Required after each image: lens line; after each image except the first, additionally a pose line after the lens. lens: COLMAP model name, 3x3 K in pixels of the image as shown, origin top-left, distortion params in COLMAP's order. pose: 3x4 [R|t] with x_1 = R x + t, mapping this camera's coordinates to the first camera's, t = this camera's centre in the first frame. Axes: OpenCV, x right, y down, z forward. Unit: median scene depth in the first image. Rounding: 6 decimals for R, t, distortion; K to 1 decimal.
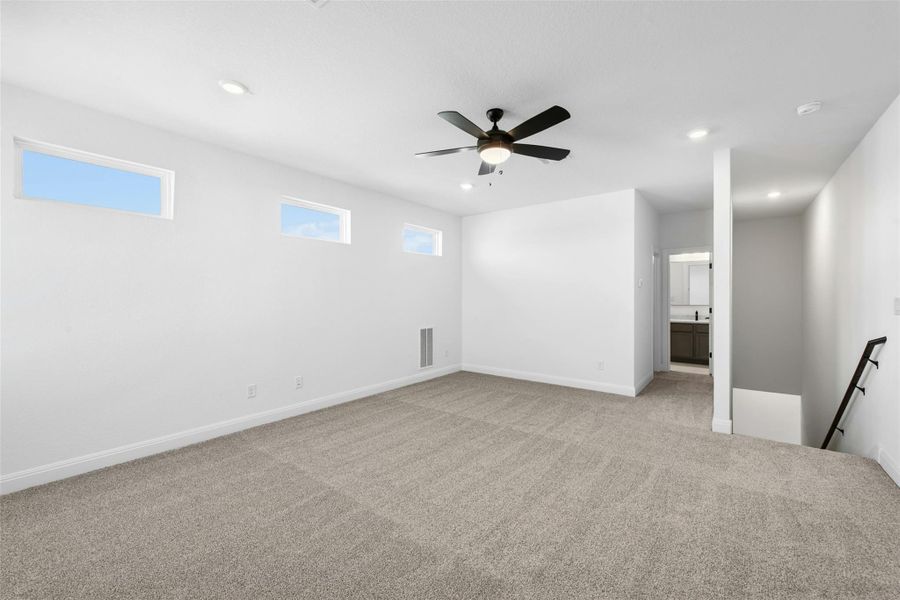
lens RADIAL K [[367.9, 0, 438.4], [0, 367.9, 304.0], [0, 0, 1]] dist [0.000774, -0.000612]
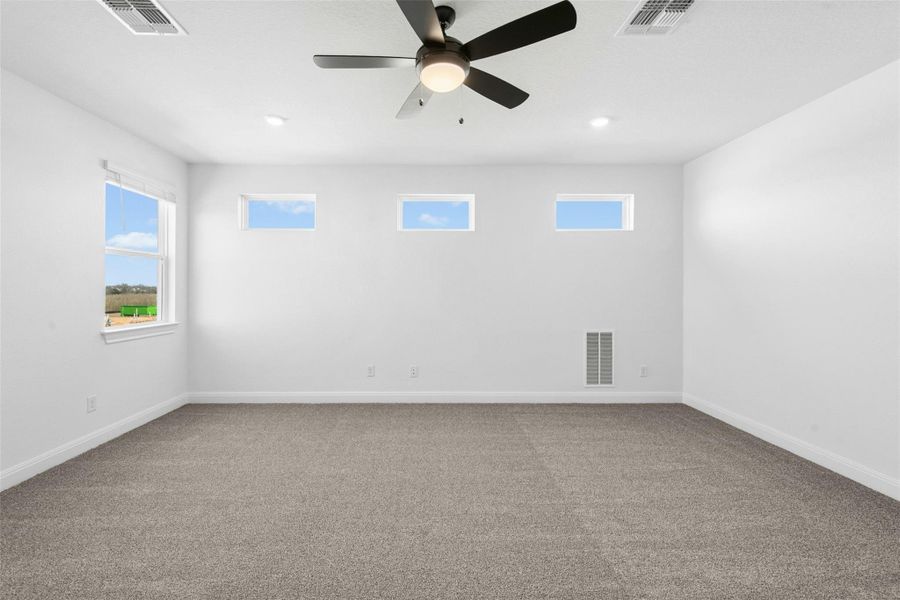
lens RADIAL K [[367.9, 0, 447.5], [0, 367.9, 295.2], [0, 0, 1]] dist [0.000774, -0.000612]
pose [[0.621456, 0.005520, -0.783430, 0.428510], [-0.016820, 0.999839, -0.006298, 0.003470], [0.783269, 0.017091, 0.621448, 0.380978]]
